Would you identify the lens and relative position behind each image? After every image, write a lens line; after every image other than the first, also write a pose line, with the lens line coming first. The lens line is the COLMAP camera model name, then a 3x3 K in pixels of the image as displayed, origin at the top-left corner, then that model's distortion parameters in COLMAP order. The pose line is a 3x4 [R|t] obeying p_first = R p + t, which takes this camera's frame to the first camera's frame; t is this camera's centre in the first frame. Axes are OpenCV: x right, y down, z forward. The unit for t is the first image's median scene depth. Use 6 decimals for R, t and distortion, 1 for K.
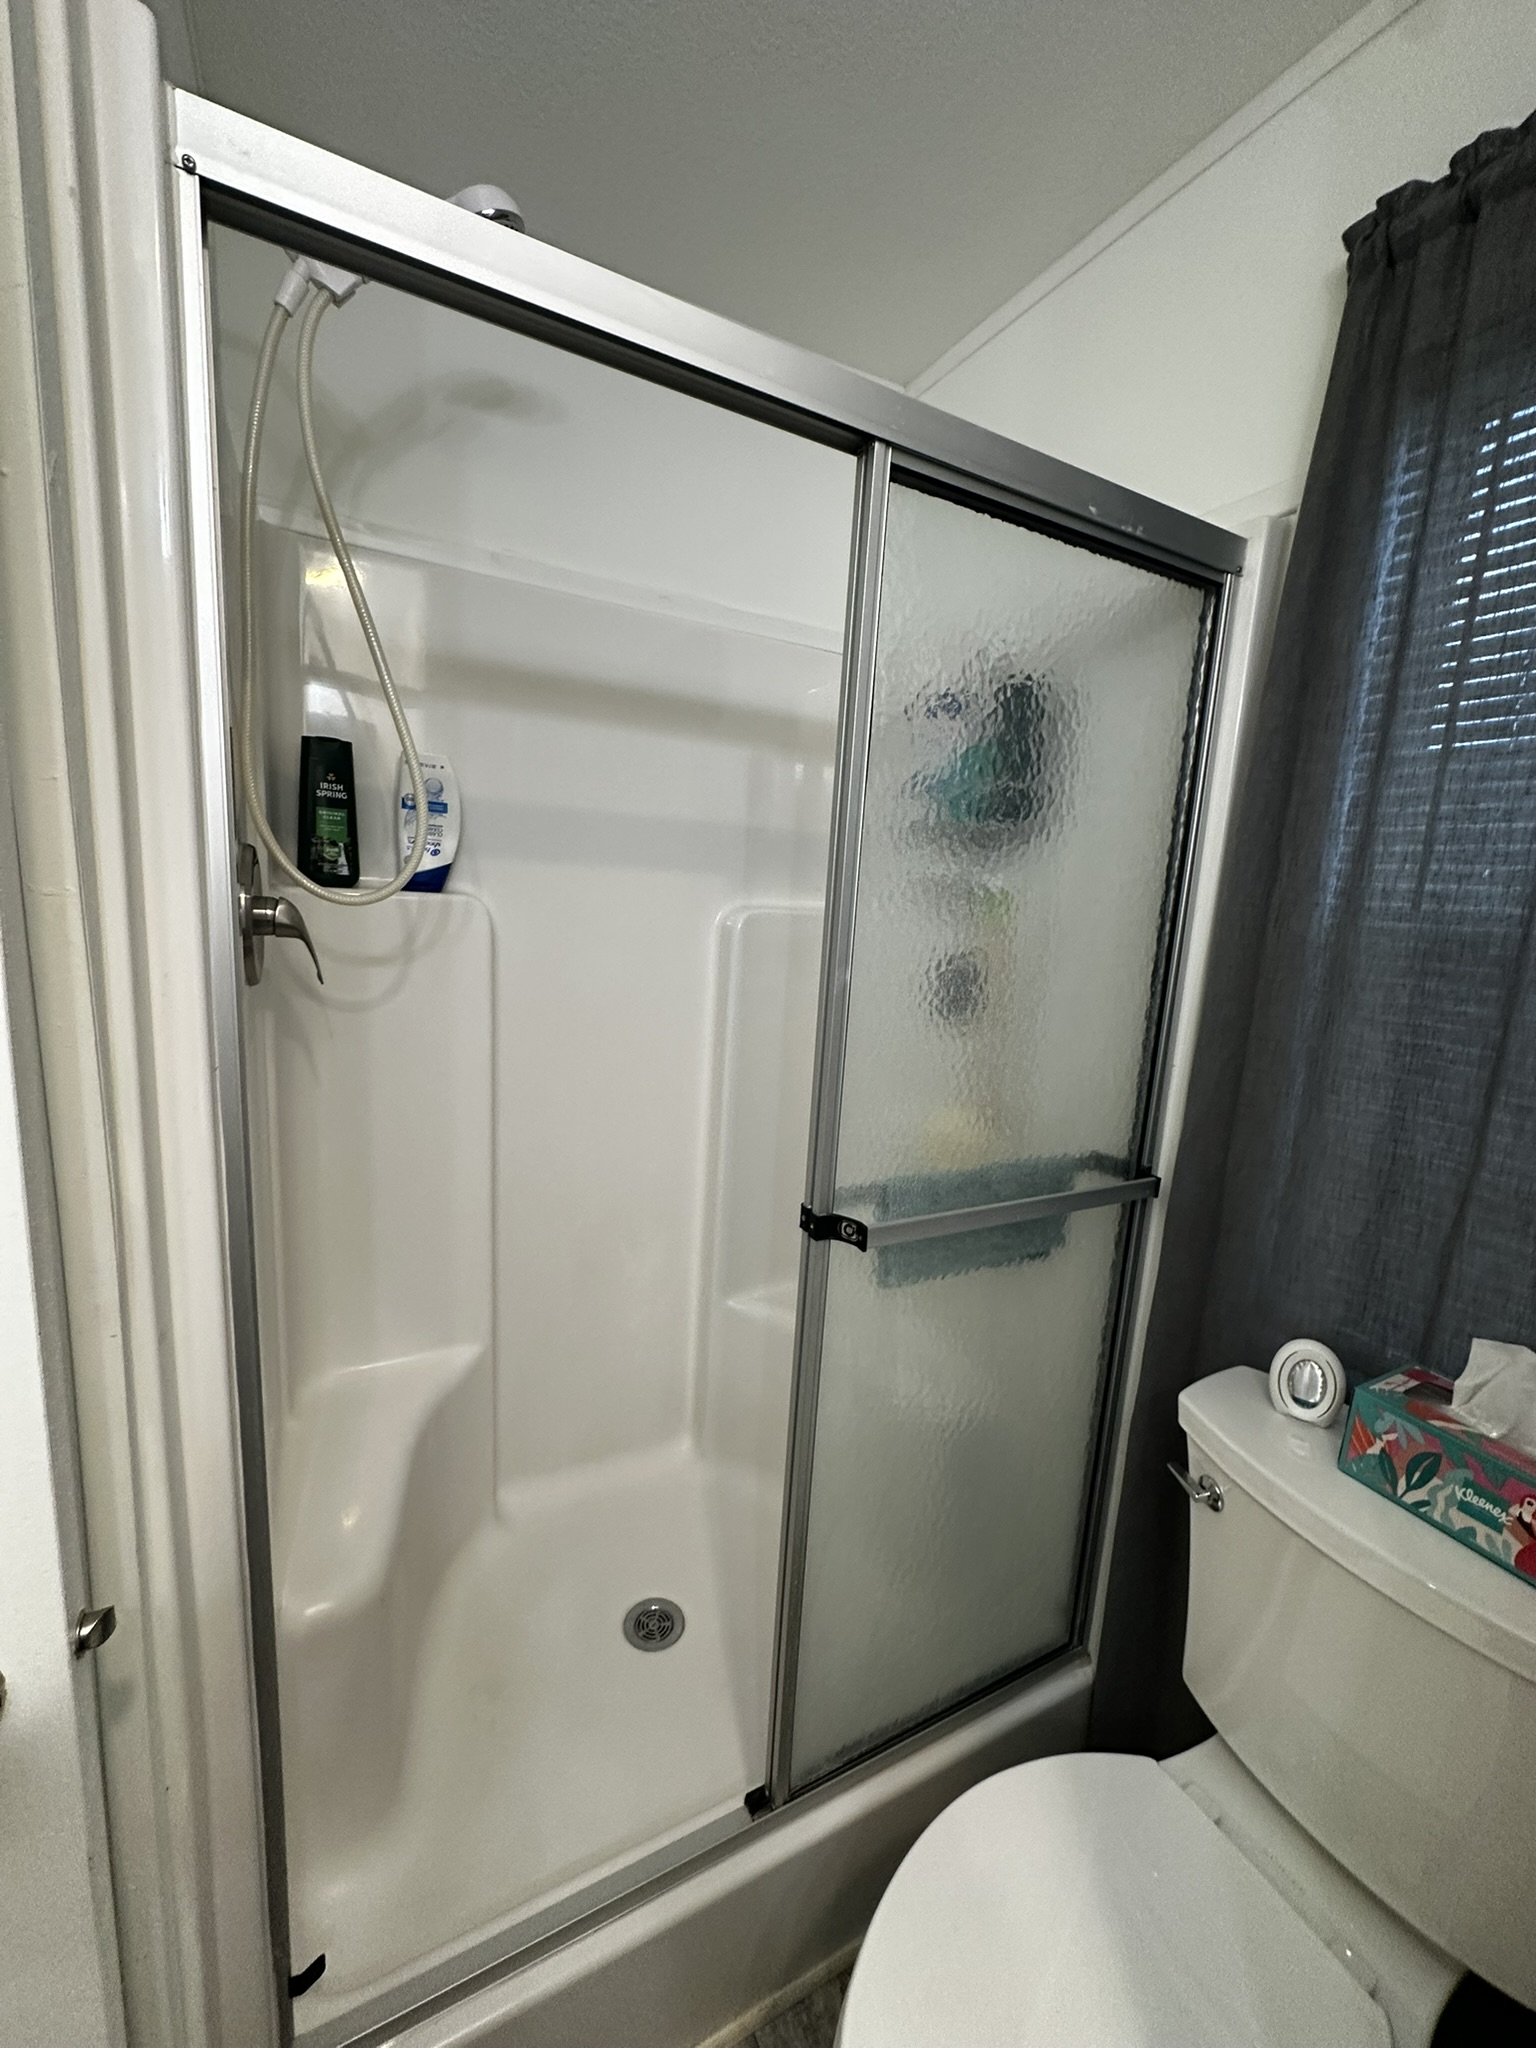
lens RADIAL K [[818.2, 0, 768.0], [0, 818.2, 1024.0], [0, 0, 1]] dist [-0.005921, 0.000625]
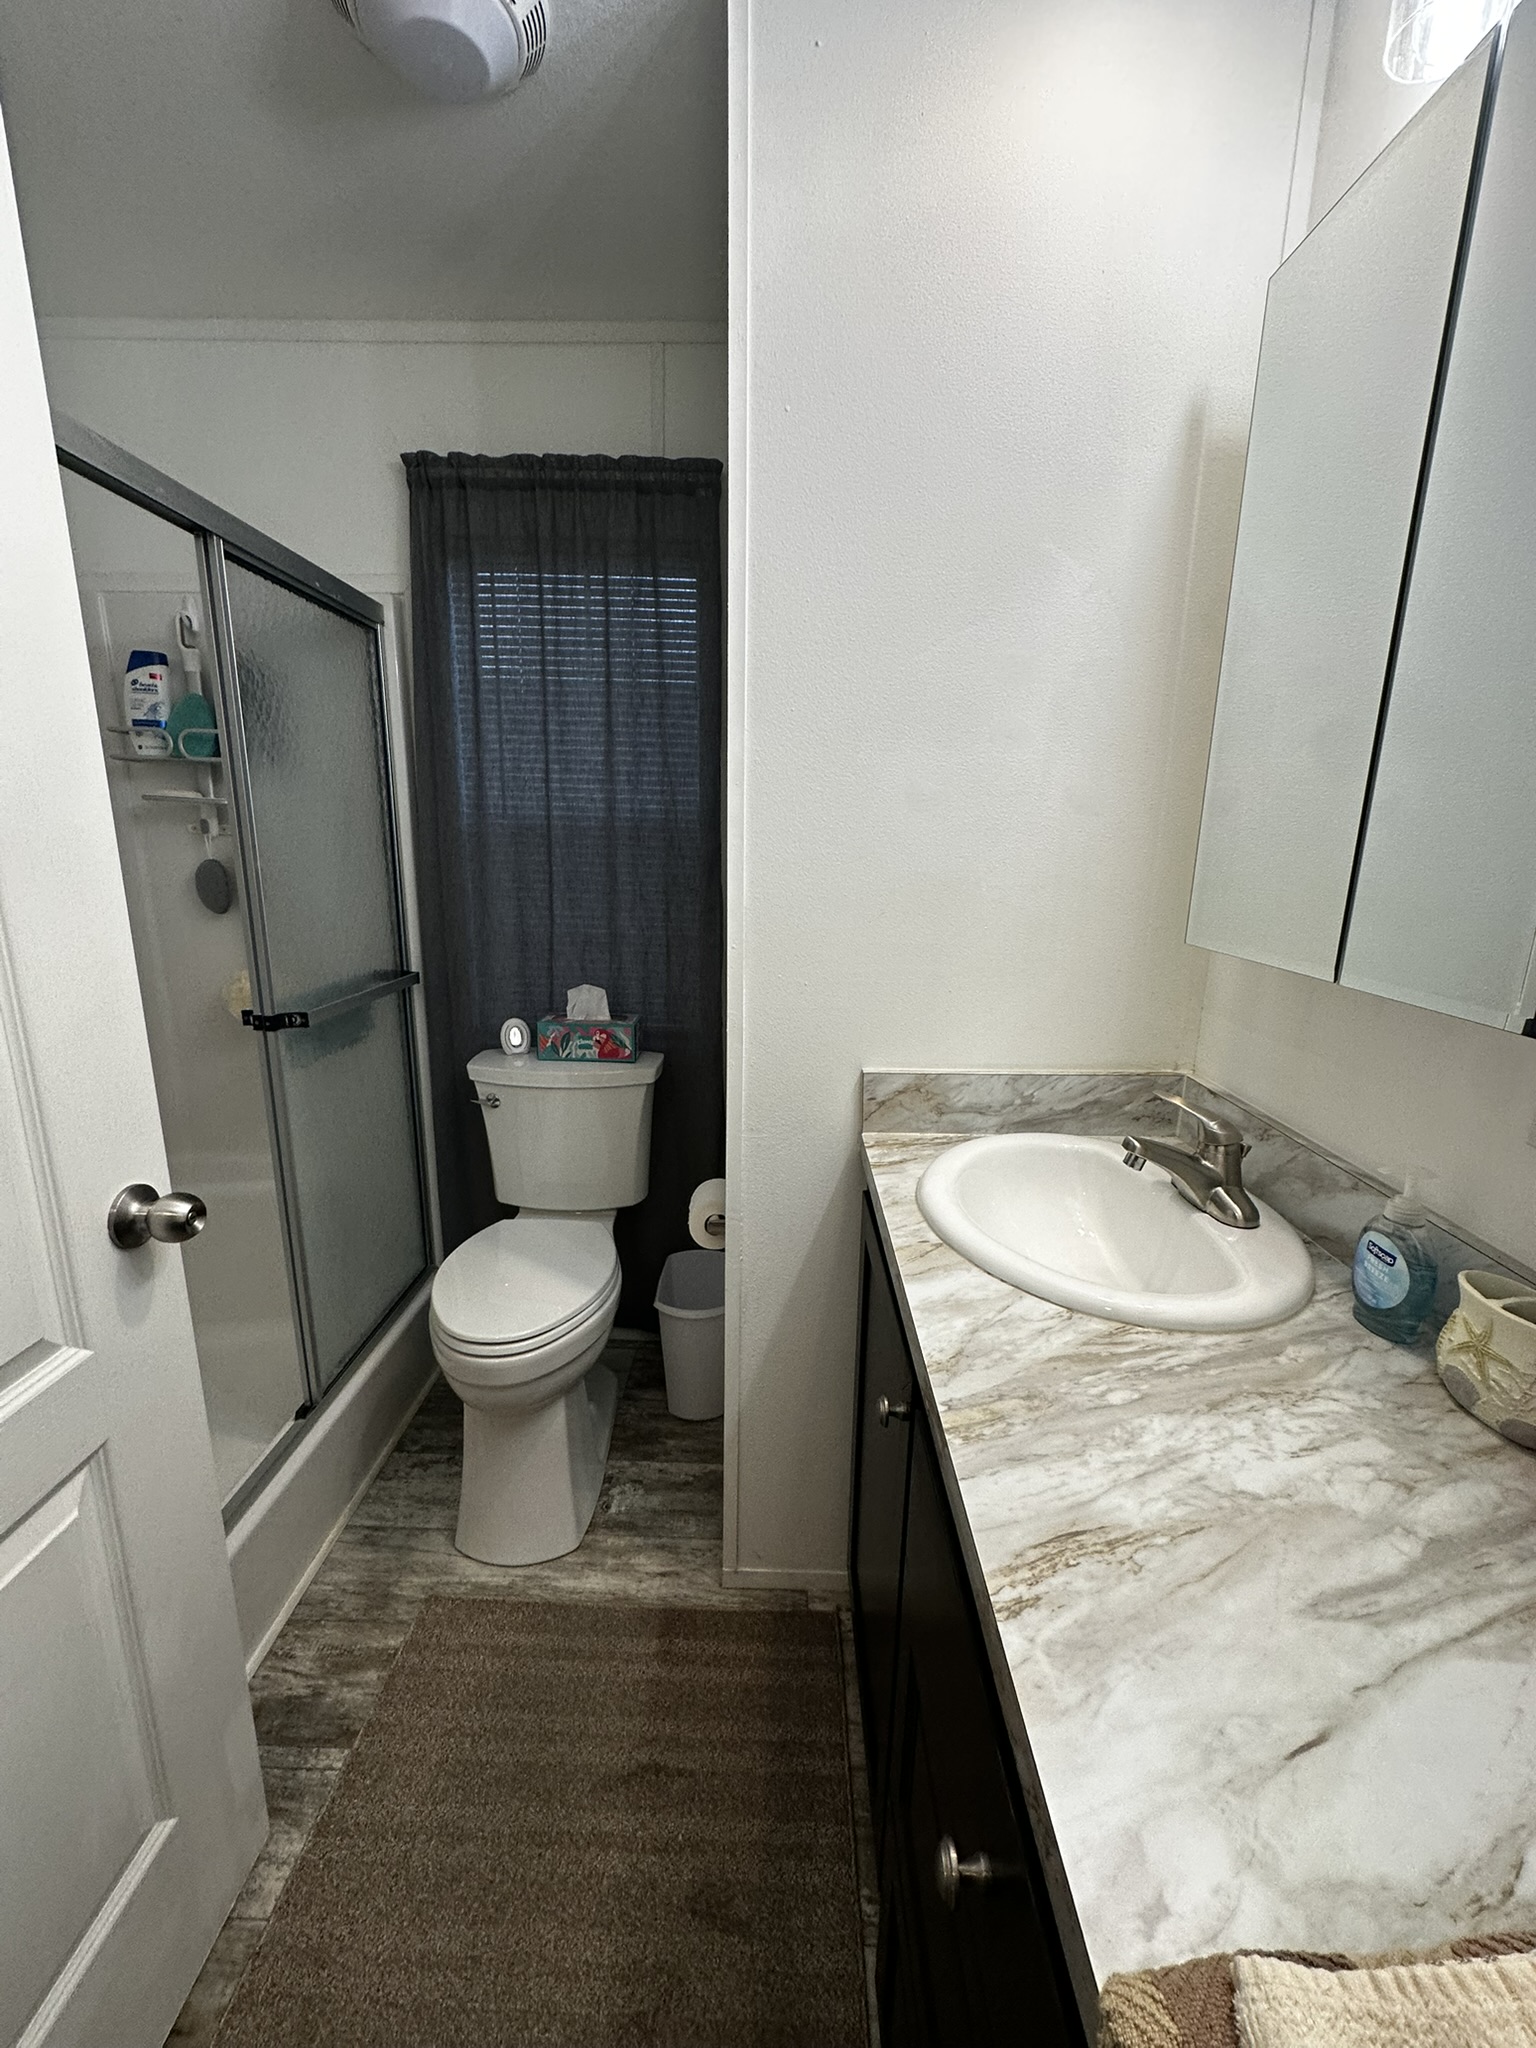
lens RADIAL K [[818.2, 0, 768.0], [0, 818.2, 1024.0], [0, 0, 1]] dist [-0.005921, 0.000625]
pose [[0.473222, -0.244200, 0.846420, -0.837305], [0.155040, 0.968901, 0.192856, 0.089827], [-0.867193, 0.039965, 0.496366, -0.649882]]
